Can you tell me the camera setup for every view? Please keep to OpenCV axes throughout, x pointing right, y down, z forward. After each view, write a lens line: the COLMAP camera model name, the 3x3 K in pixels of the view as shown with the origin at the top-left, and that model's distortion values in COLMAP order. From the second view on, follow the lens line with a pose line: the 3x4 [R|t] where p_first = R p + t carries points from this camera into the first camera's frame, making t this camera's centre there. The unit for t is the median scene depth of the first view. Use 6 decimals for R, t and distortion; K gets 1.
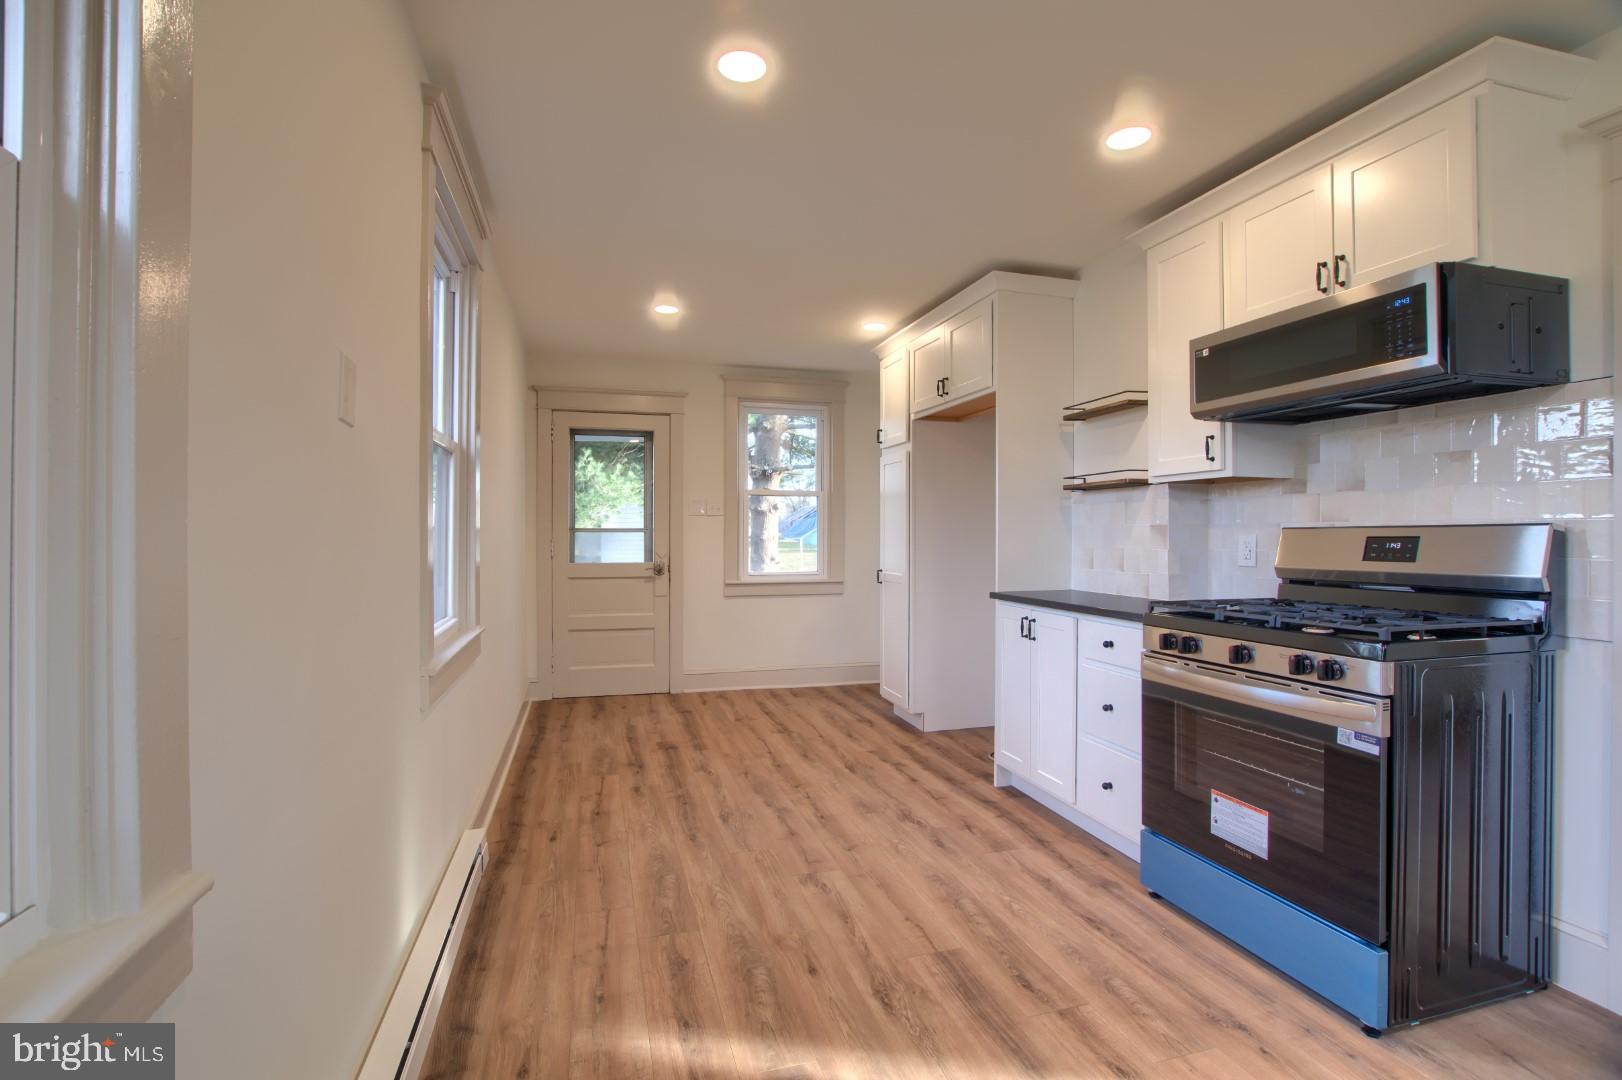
lens RADIAL K [[748.2, 0, 809.6], [0, 748.2, 536.5], [0, 0, 1]] dist [-0.001381, -0.000203]
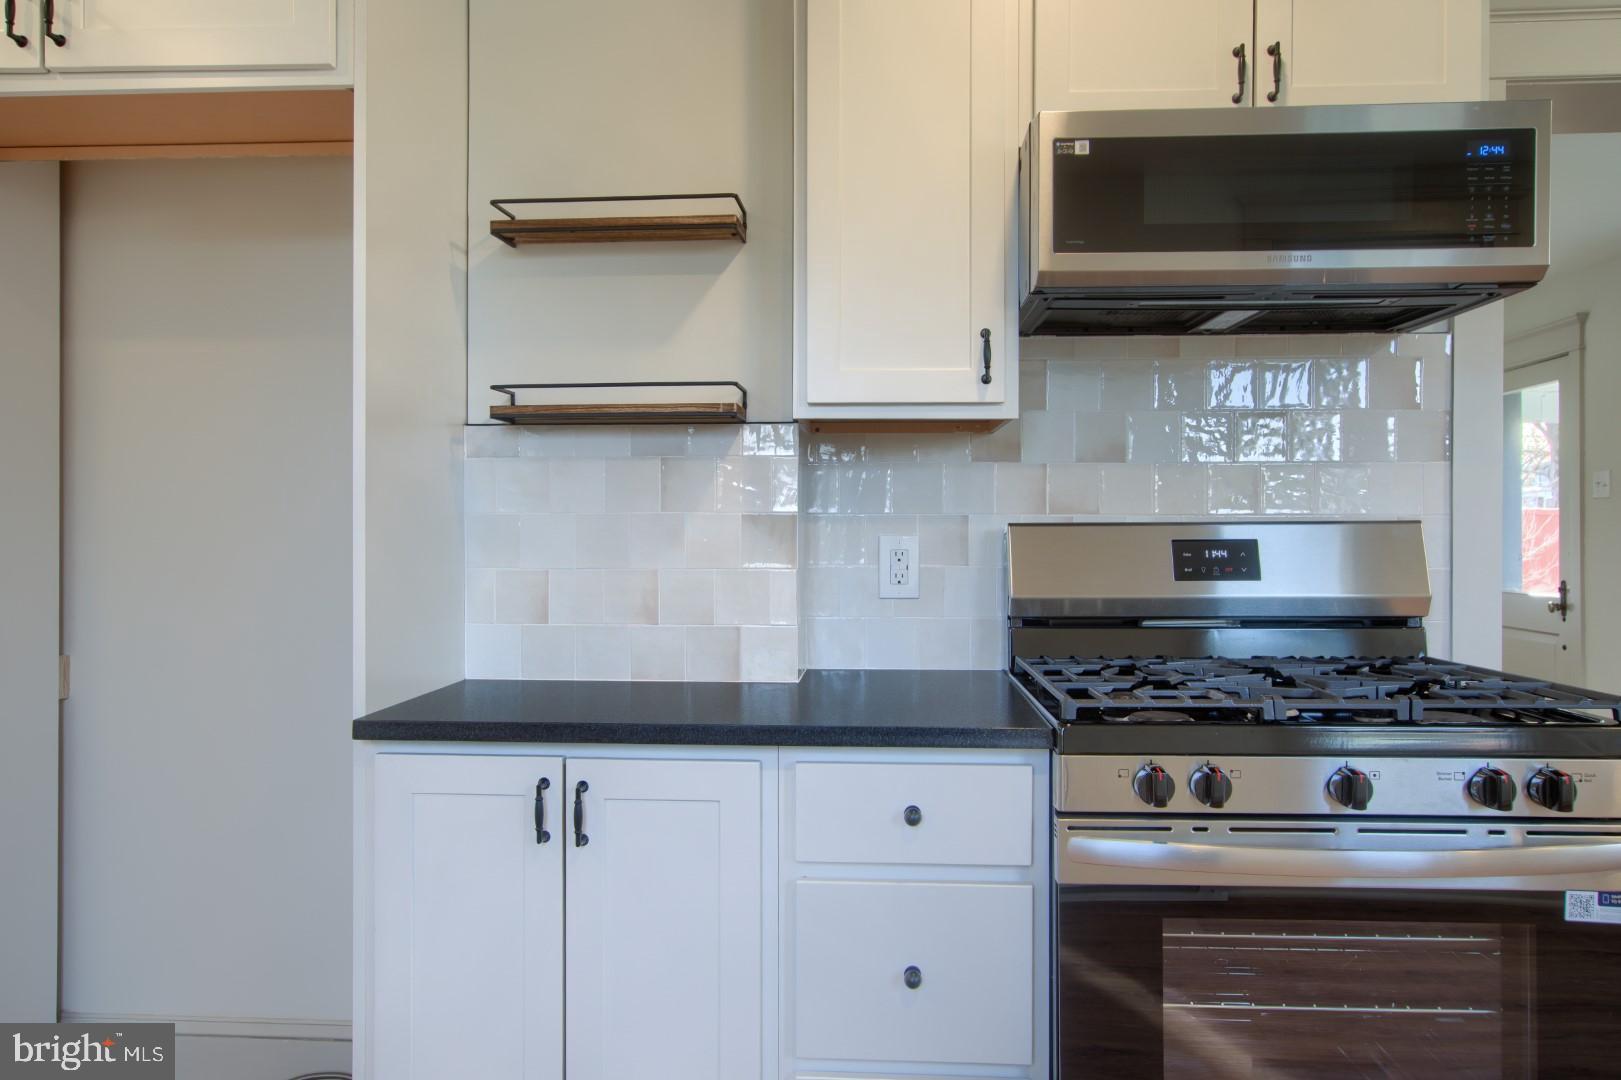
lens RADIAL K [[1136.6, 0, 808.6], [0, 1136.6, 536.8], [0, 0, 1]] dist [0.008290, -0.000361]
pose [[0.342097, -0.006559, 0.939642, -0.190577], [0.003491, 0.999978, 0.005709, -0.007752], [-0.939658, 0.001327, 0.342112, 0.887779]]
